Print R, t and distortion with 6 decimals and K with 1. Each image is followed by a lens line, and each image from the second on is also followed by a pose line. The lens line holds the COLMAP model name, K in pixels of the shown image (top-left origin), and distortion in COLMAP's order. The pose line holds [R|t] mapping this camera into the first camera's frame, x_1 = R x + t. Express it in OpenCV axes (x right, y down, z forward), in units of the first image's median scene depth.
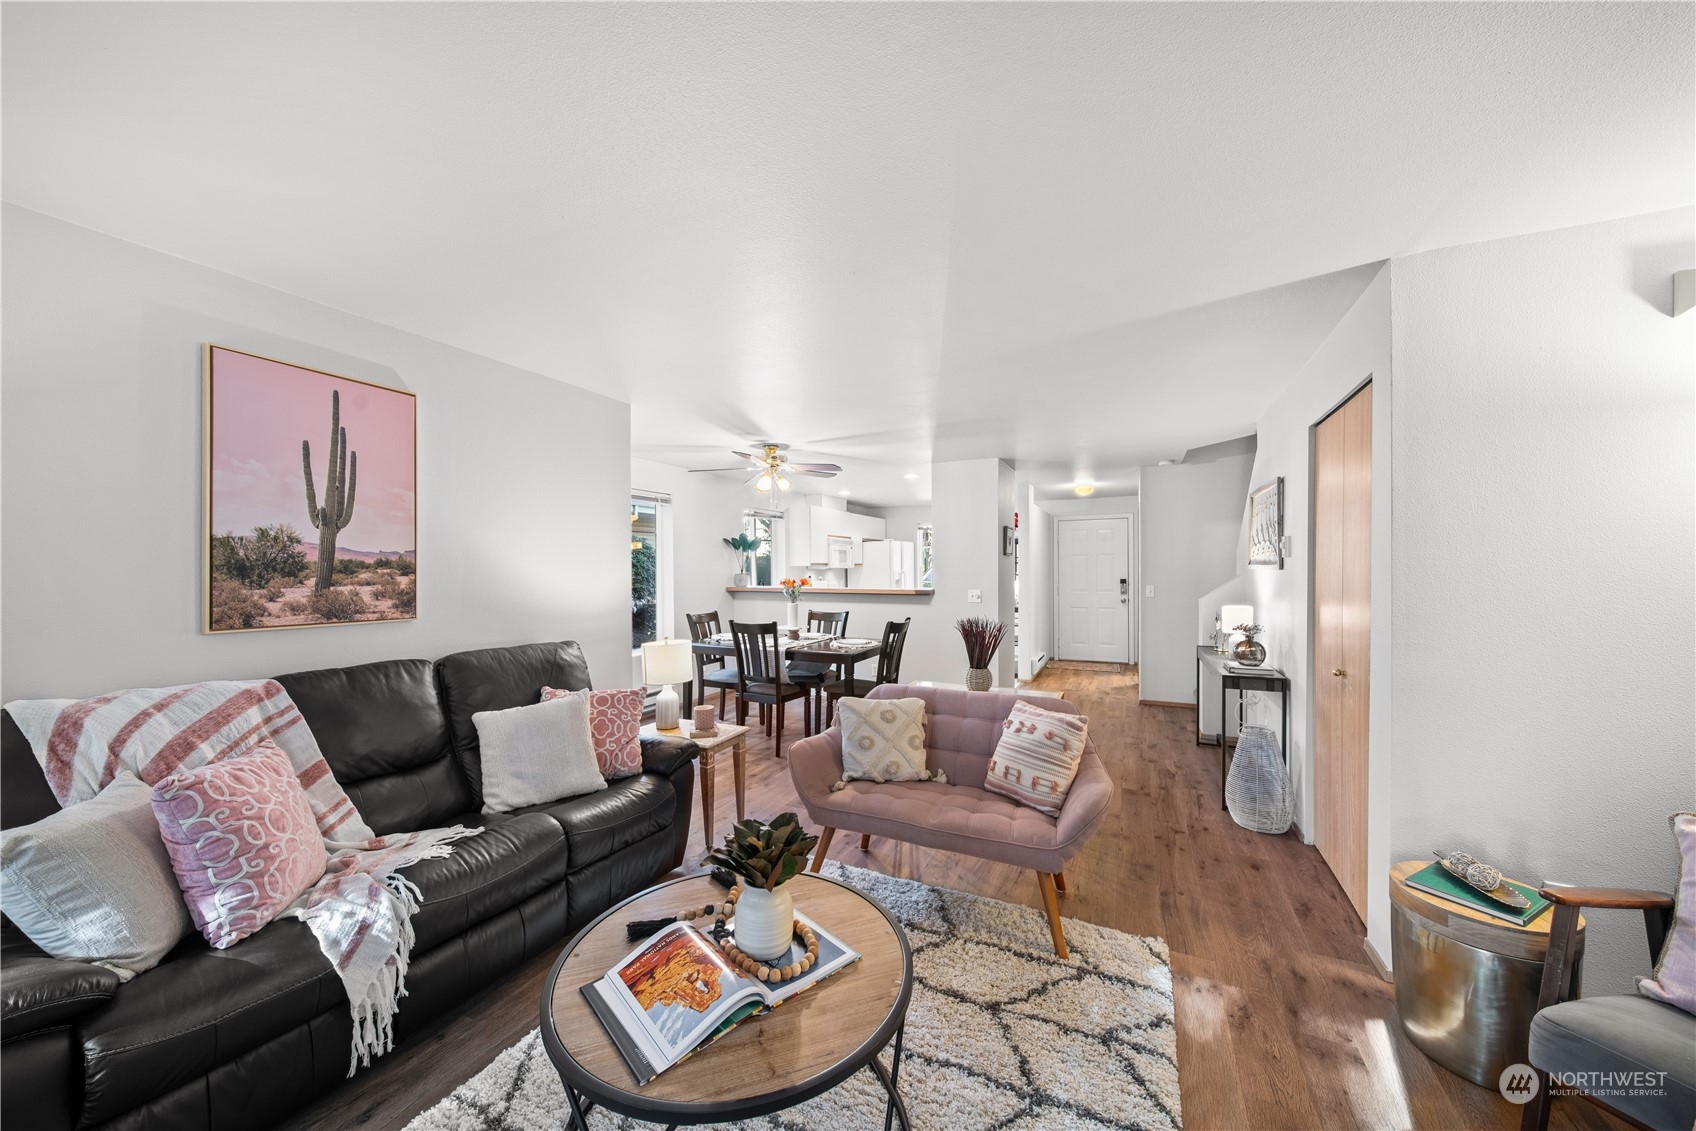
lens RADIAL K [[596.3, 0, 848.0], [0, 596.3, 565.5], [0, 0, 1]] dist [0.000295, -0.000412]
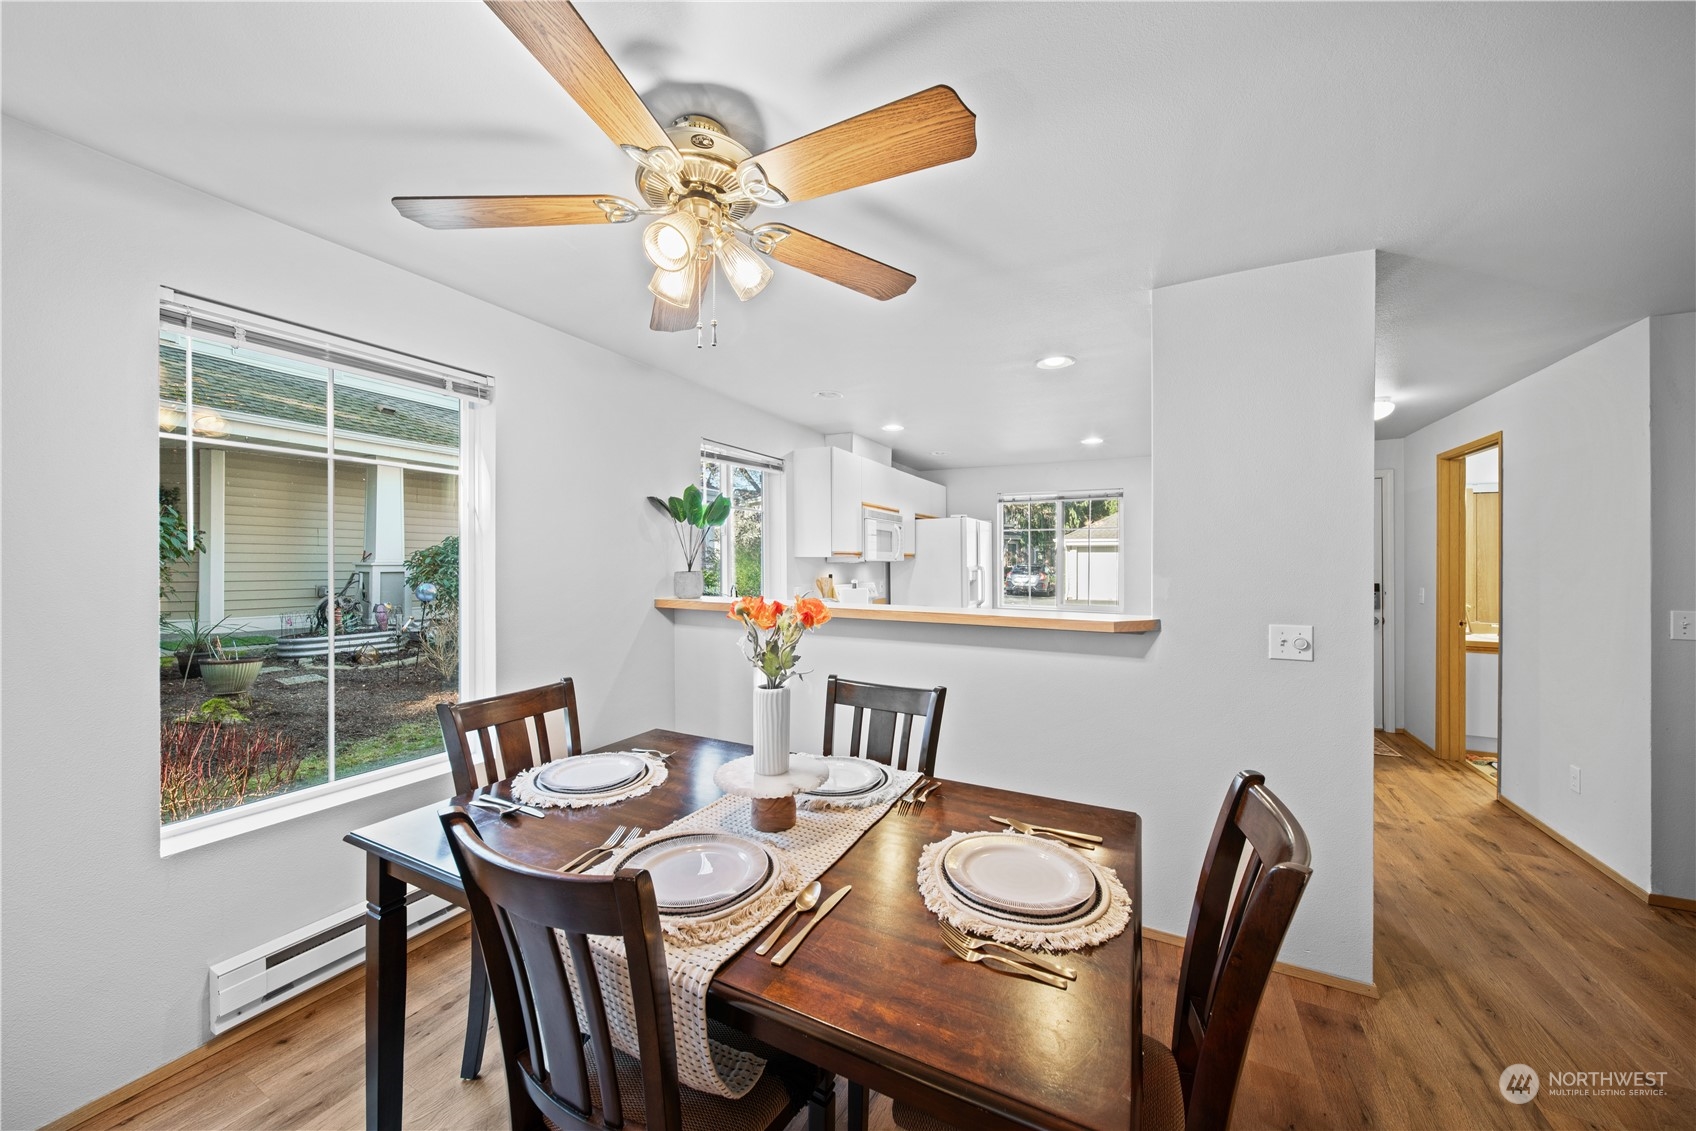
lens RADIAL K [[587.1, 0, 840.8], [0, 587.1, 553.8], [0, 0, 1]] dist [-0.000863, -0.000460]
pose [[0.999028, 0.006212, -0.043641, -0.097602], [-0.006577, 0.999945, -0.008228, 0.007277], [0.043587, 0.008507, 0.999013, 1.446165]]
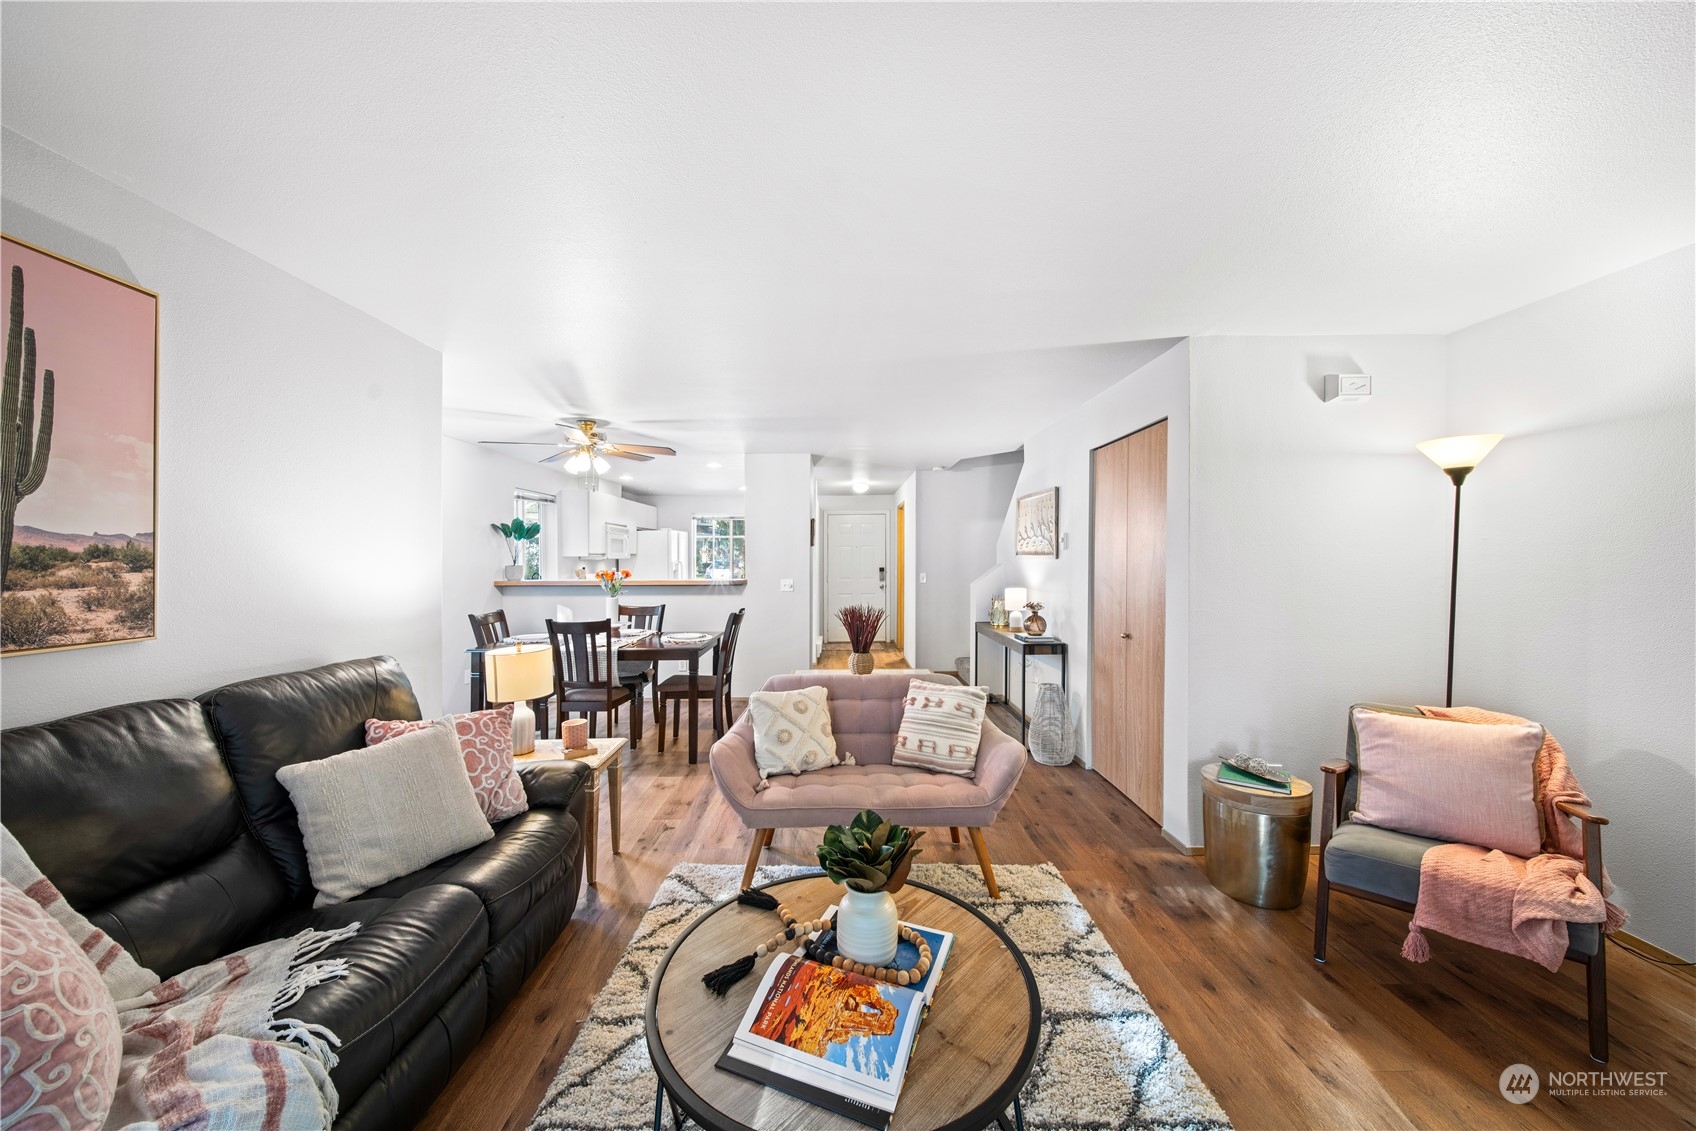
lens RADIAL K [[587.1, 0, 840.8], [0, 587.1, 553.8], [0, 0, 1]] dist [-0.000863, -0.000460]
pose [[0.899767, 0.001119, 0.436369, -0.336886], [0.000286, 0.999995, -0.003154, -0.000185], [-0.436370, 0.002963, 0.899762, 0.096622]]
